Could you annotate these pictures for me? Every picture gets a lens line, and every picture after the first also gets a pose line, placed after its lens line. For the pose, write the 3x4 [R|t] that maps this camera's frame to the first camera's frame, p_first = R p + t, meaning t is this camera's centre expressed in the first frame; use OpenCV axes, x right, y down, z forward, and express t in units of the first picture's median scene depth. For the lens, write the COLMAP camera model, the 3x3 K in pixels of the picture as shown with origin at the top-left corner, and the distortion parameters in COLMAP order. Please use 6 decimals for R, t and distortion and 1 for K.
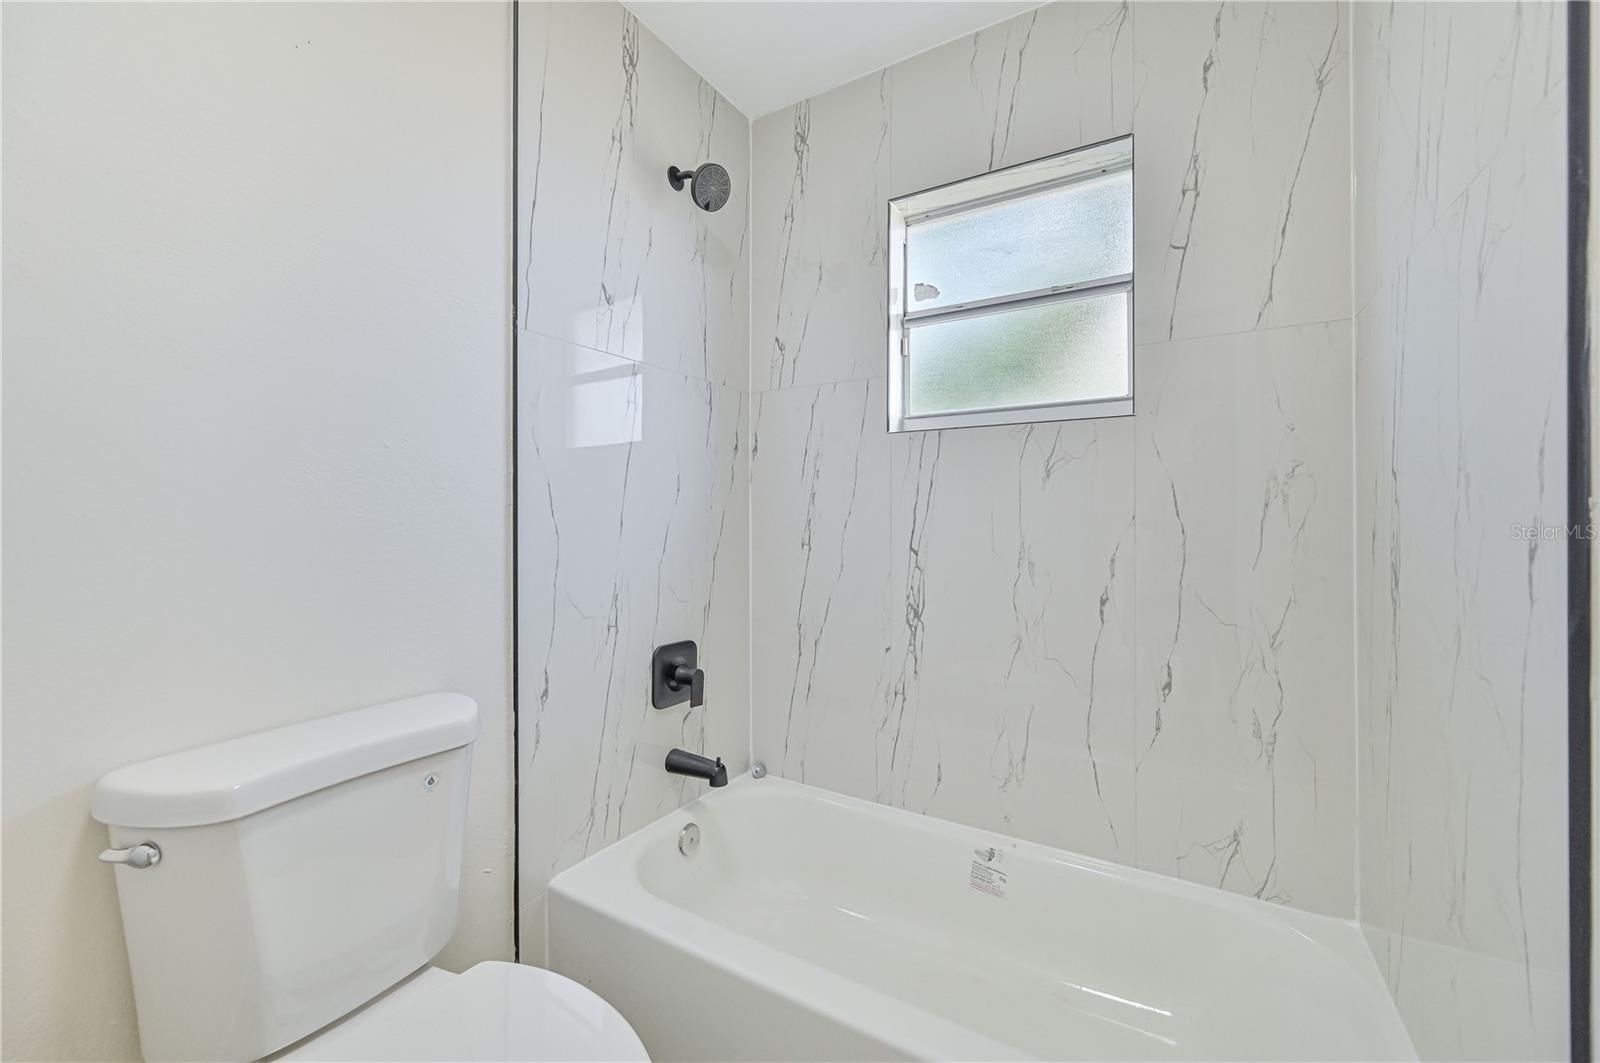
lens RADIAL K [[642.7, 0, 804.1], [0, 642.7, 527.8], [0, 0, 1]] dist [-0.002801, -0.000251]
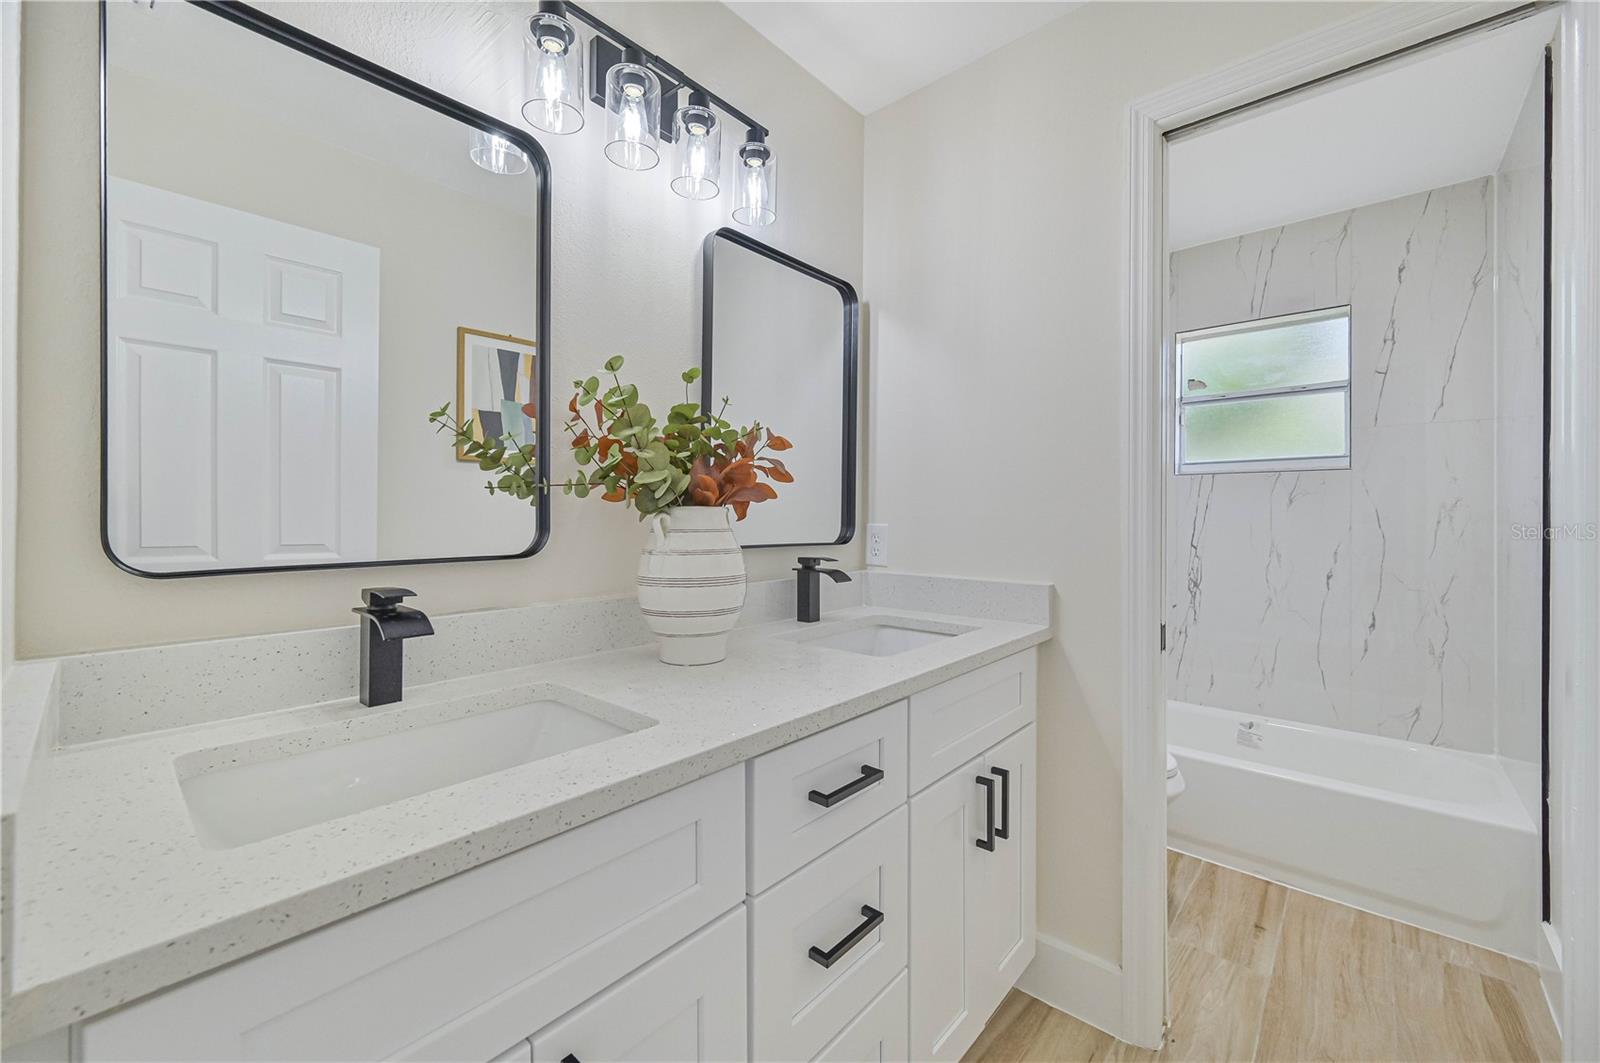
lens RADIAL K [[642.7, 0, 794.6], [0, 642.7, 525.7], [0, 0, 1]] dist [-0.002801, -0.000251]
pose [[0.980449, 0.003299, -0.196746, -0.566432], [-0.002764, 0.999992, 0.002998, -0.022076], [0.196754, -0.002396, 0.980450, -0.911201]]
